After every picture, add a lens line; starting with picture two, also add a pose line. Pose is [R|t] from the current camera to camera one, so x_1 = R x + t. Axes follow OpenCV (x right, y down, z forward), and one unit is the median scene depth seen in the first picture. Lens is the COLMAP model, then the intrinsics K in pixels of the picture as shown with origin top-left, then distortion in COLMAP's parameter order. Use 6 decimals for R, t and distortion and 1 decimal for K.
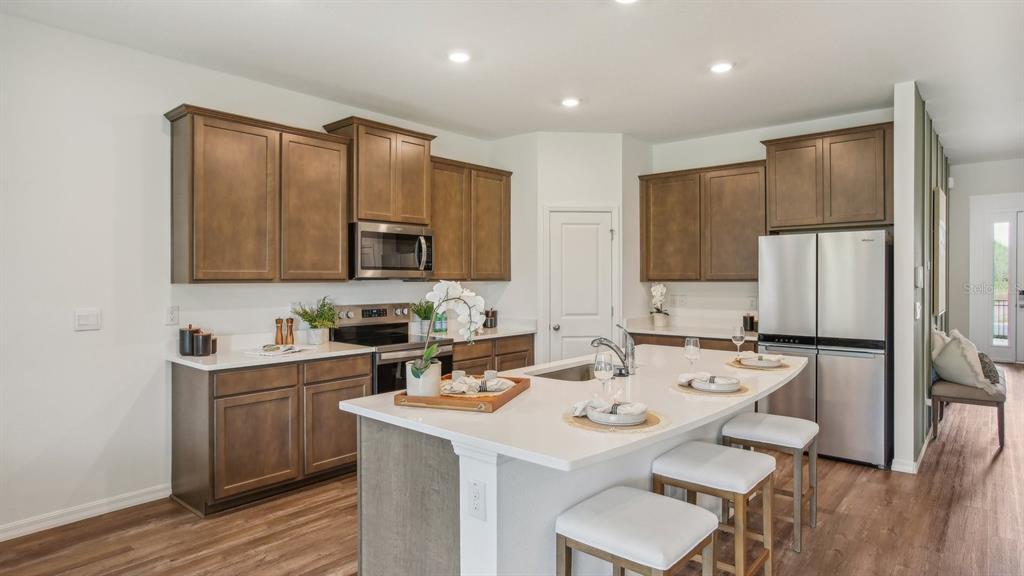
lens RADIAL K [[575.3, 0, 510.5], [0, 575.3, 281.5], [0, 0, 1]] dist [-0.026462, 0.014255]
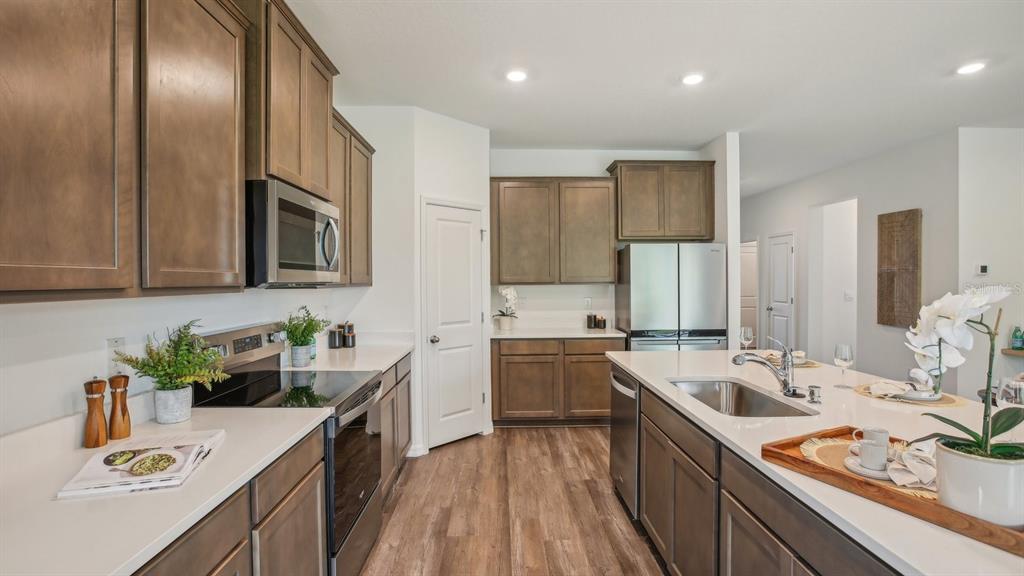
lens RADIAL K [[468.1, 0, 515.3], [0, 468.1, 278.1], [0, 0, 1]] dist [-0.036712, 0.010654]
pose [[0.742825, -0.000247, 0.669485, -0.350419], [0.008575, 0.999921, -0.009144, -0.004963], [-0.669431, 0.012533, 0.742769, 0.474227]]
